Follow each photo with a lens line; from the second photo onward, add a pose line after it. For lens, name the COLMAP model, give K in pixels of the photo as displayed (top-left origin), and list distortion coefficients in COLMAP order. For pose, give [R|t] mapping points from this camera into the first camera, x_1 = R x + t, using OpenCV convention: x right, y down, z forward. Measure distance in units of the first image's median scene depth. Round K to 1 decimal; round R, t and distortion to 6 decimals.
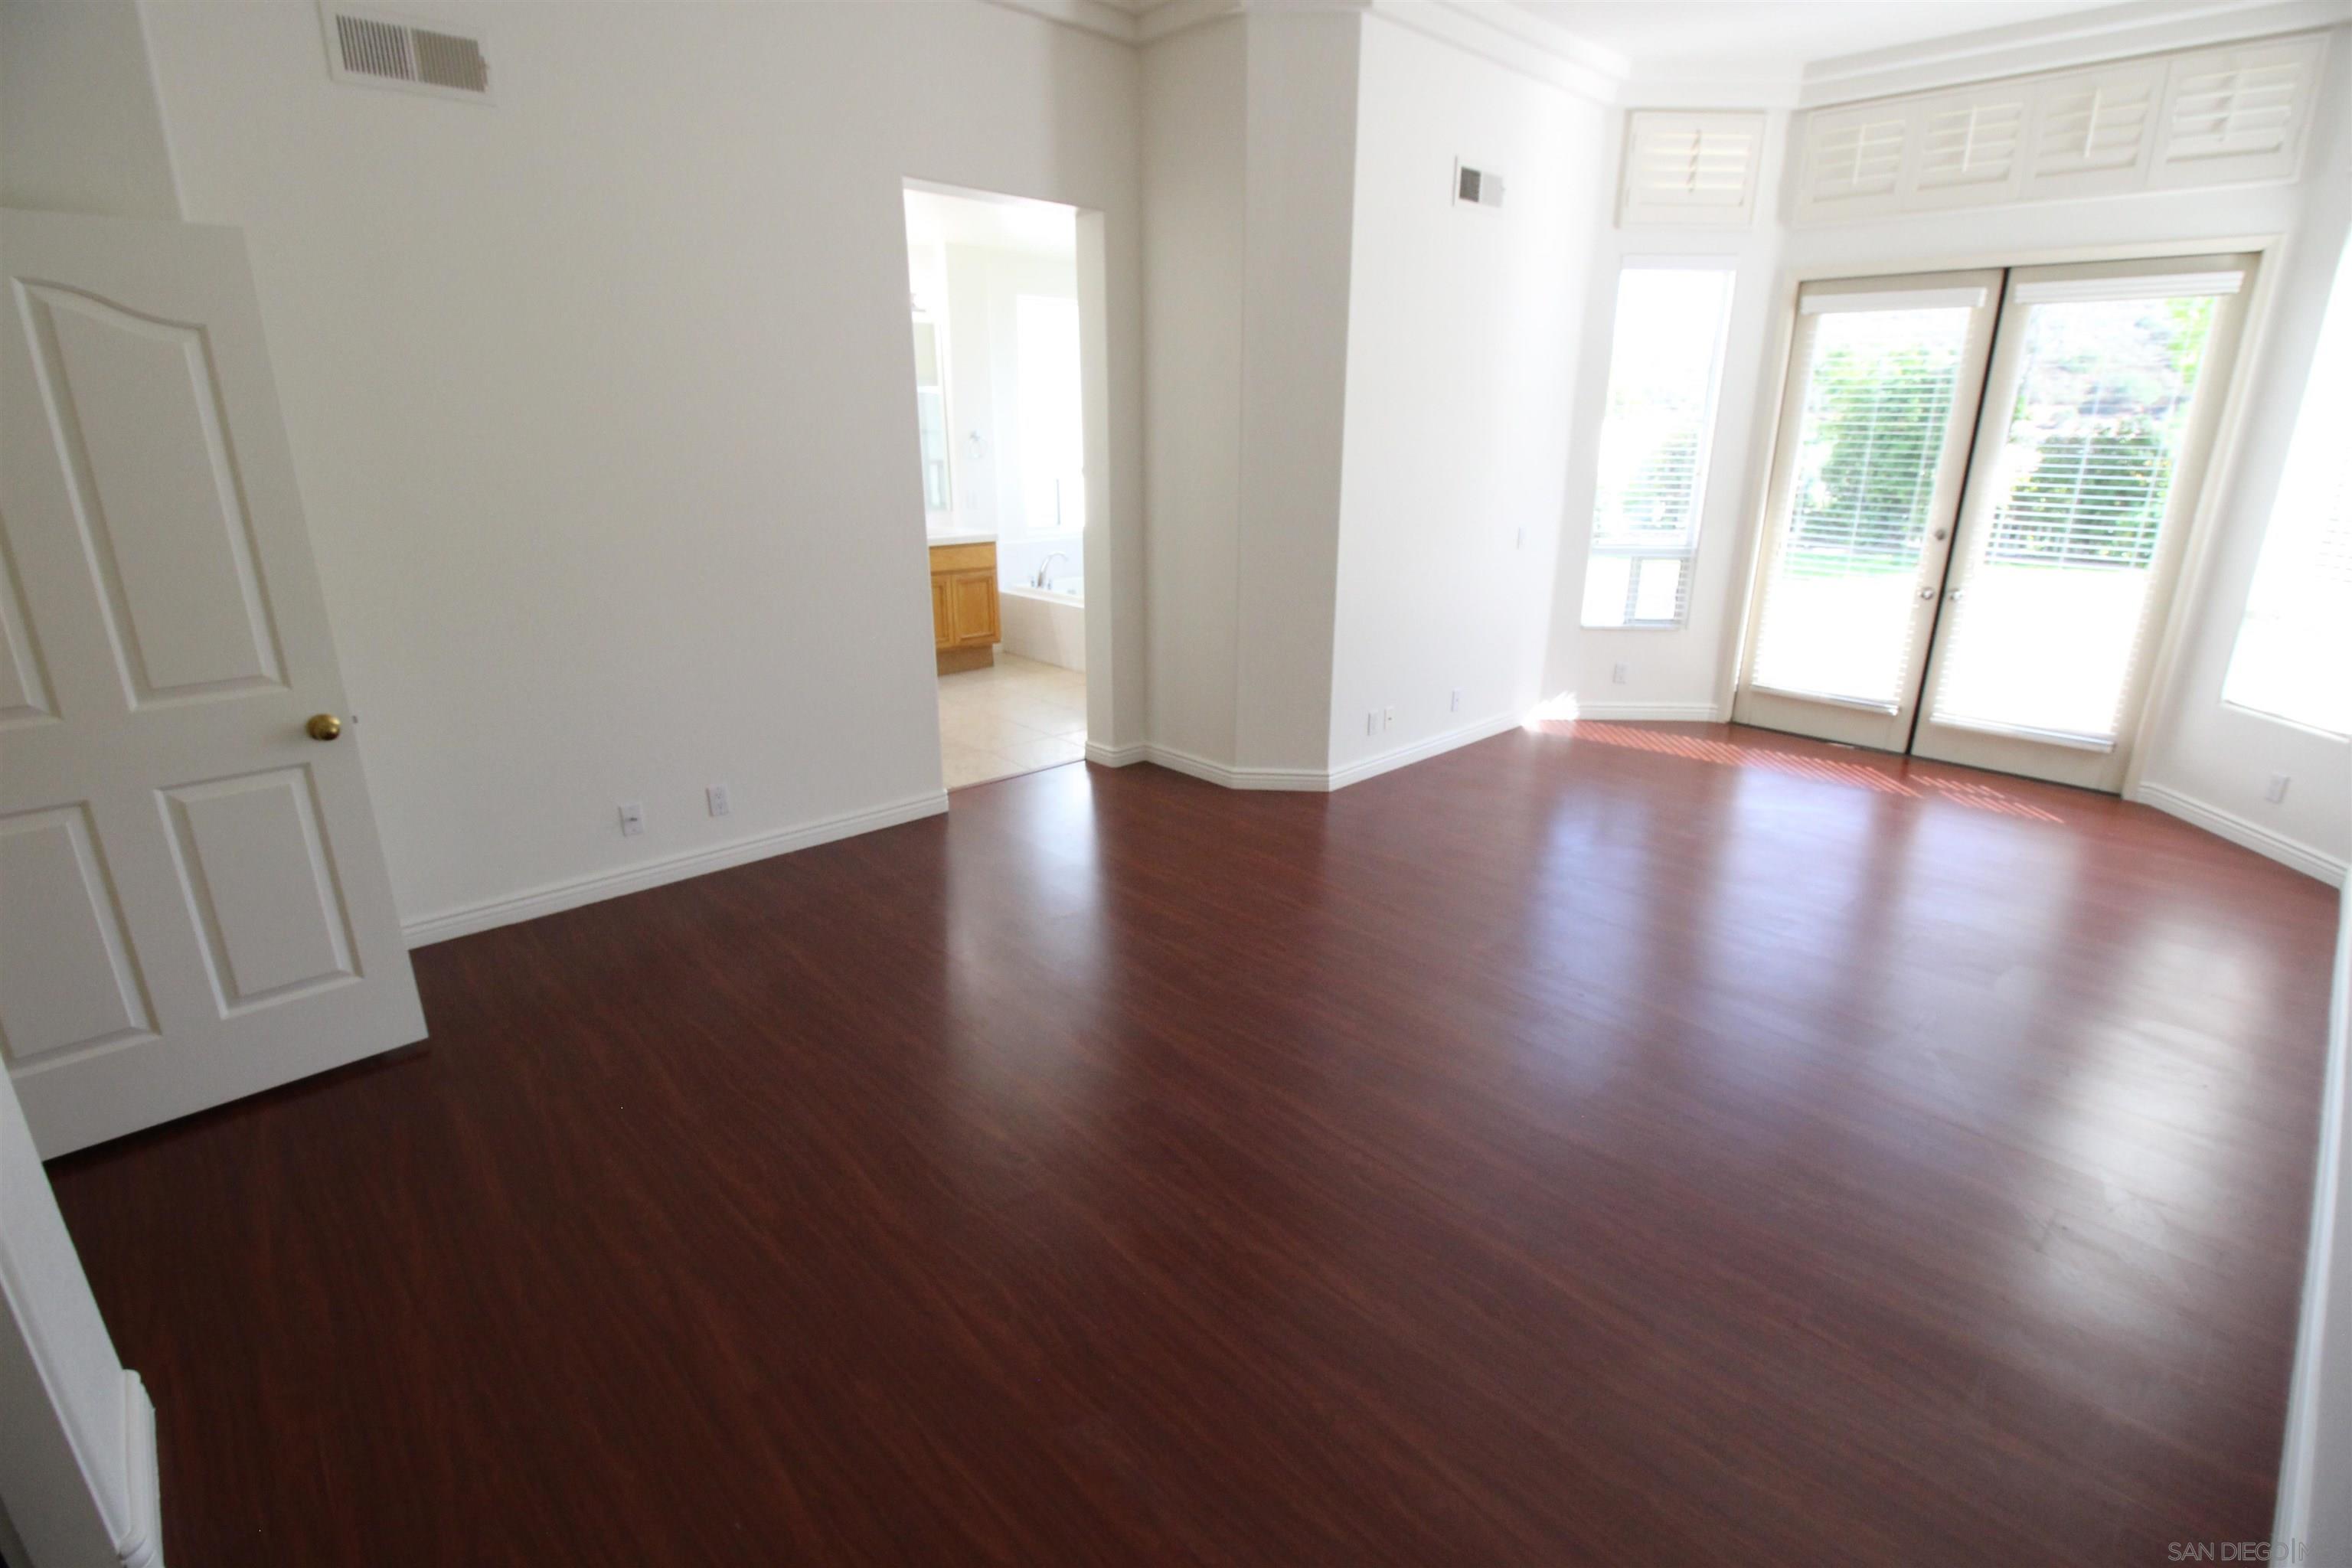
lens RADIAL K [[1090.7, 0, 1184.2], [0, 1090.7, 761.6], [0, 0, 1]] dist [-0.004799, -0.008861]
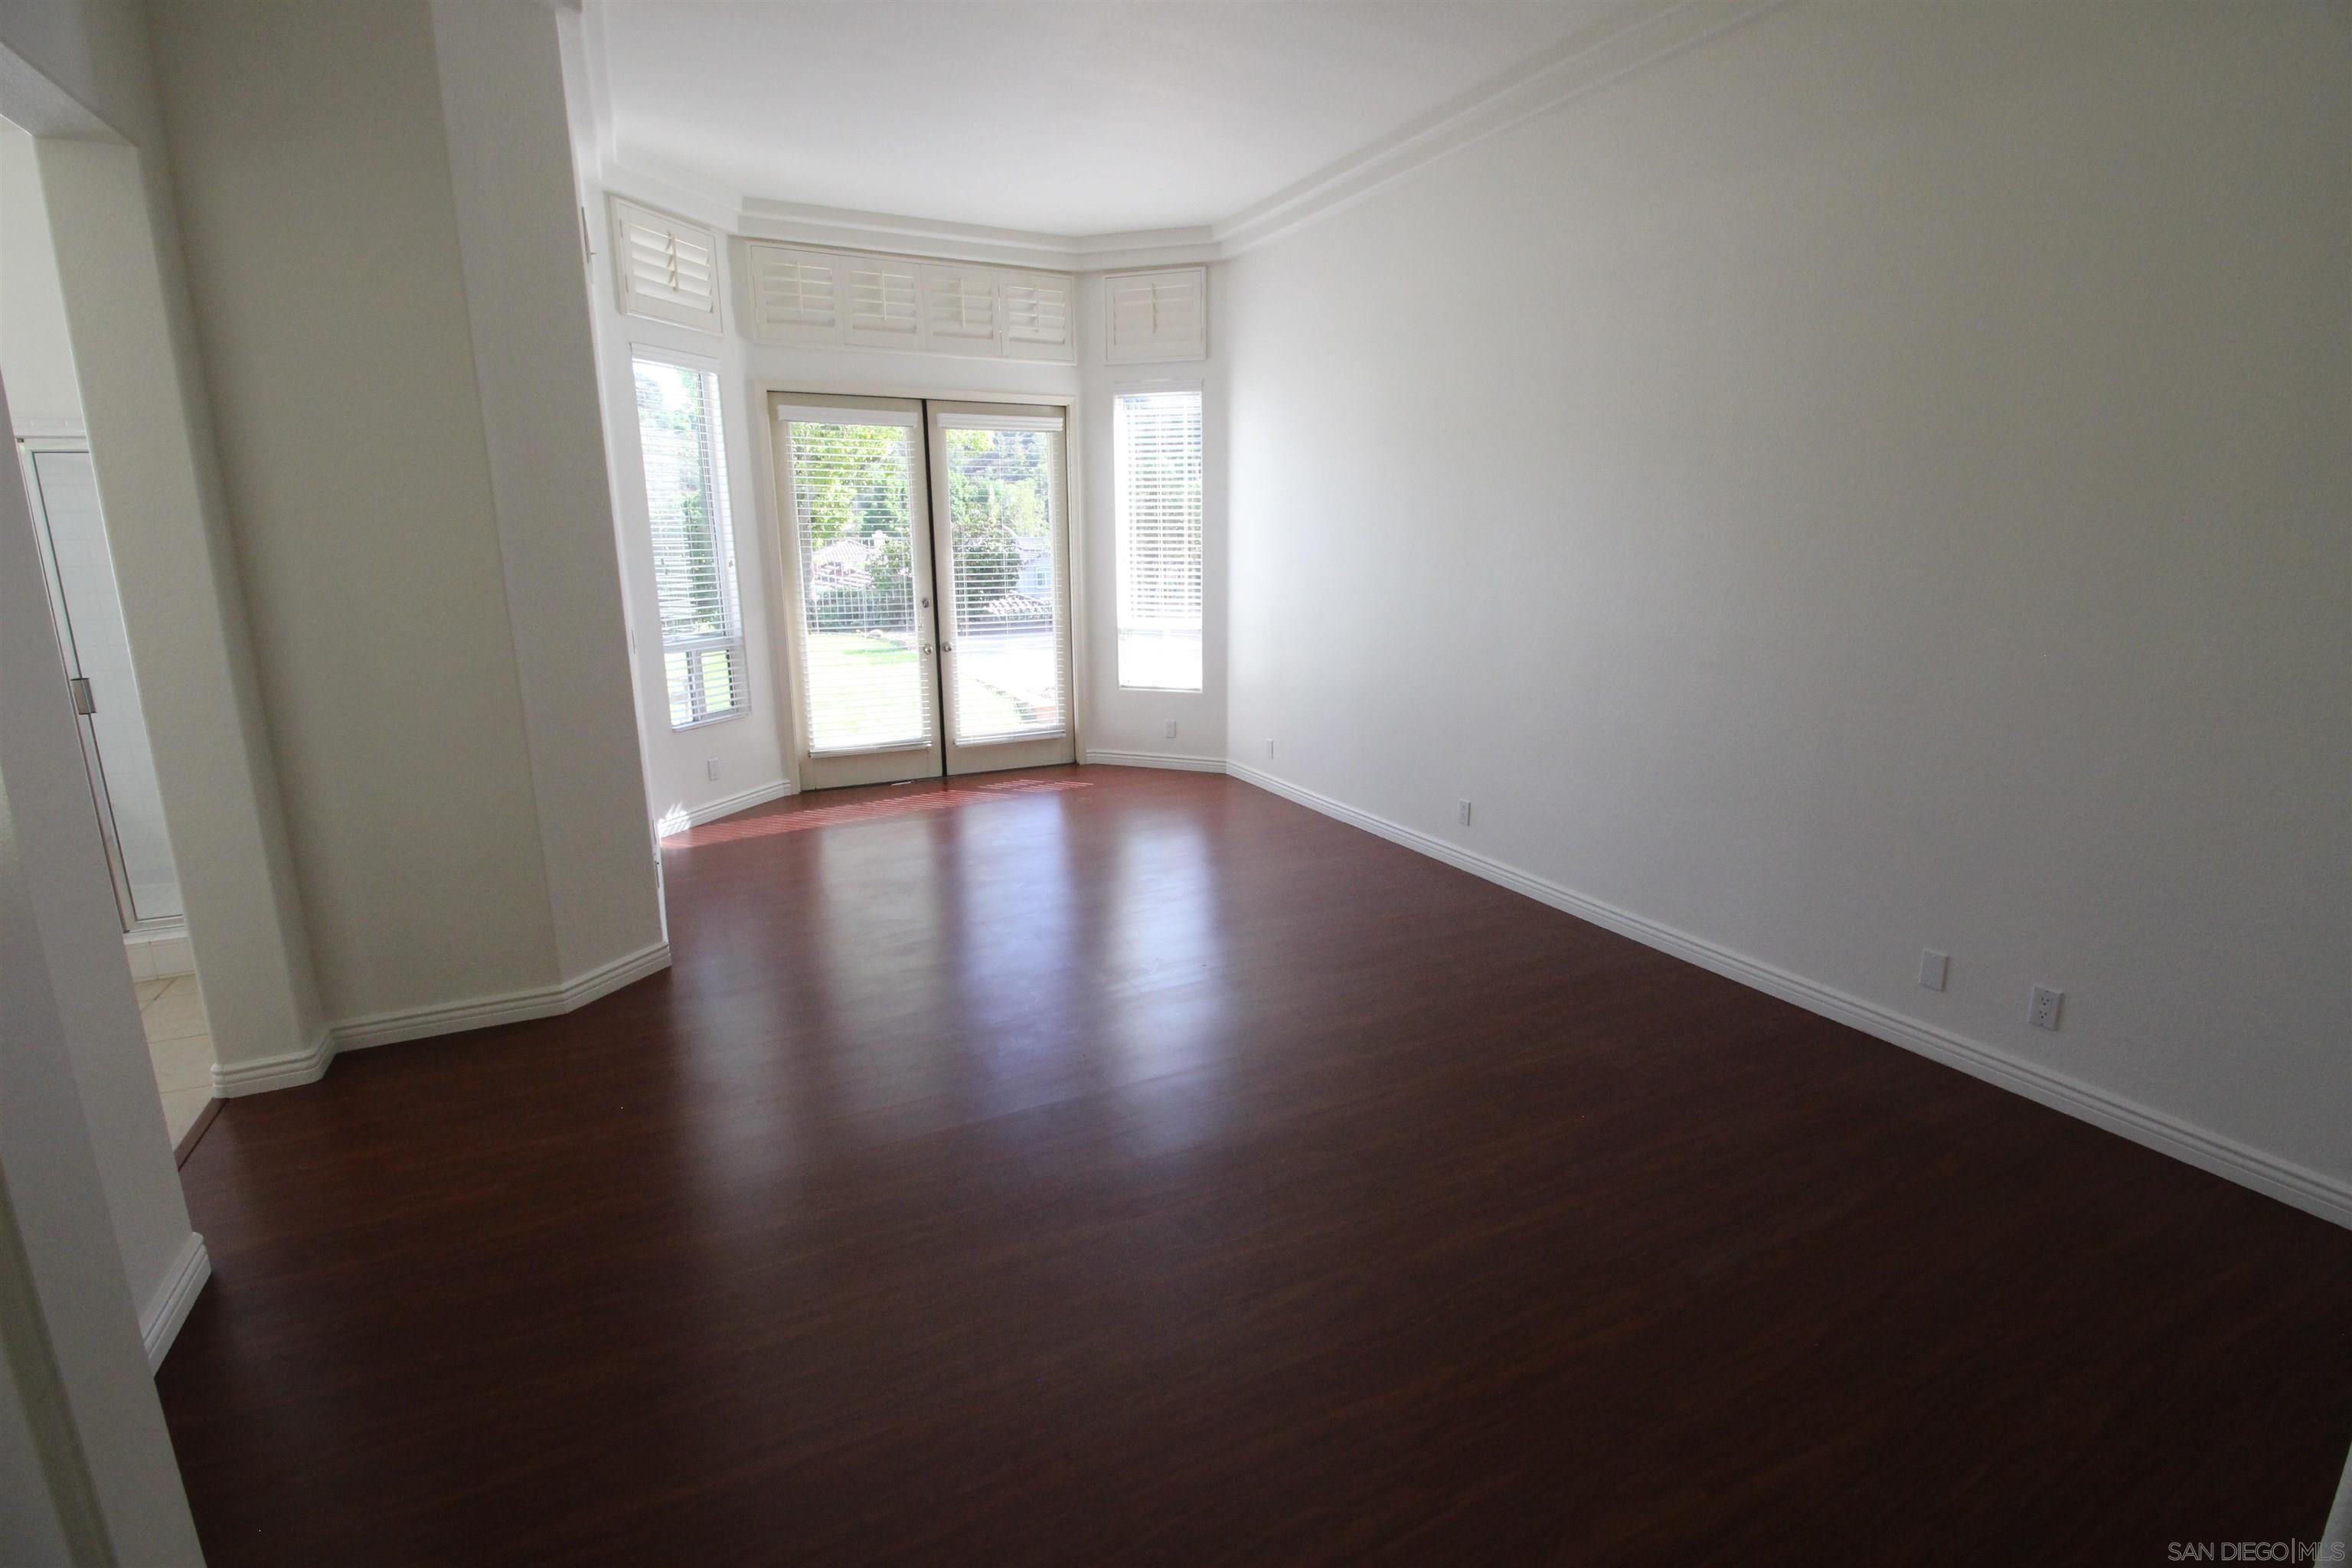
lens RADIAL K [[1090.7, 0, 1171.6], [0, 1090.7, 775.8], [0, 0, 1]] dist [-0.004799, -0.008861]
pose [[0.294358, -0.213456, 0.931552, -0.466553], [0.287123, 0.949460, 0.126832, -0.099566], [-0.911545, 0.230136, 0.340769, 0.364144]]
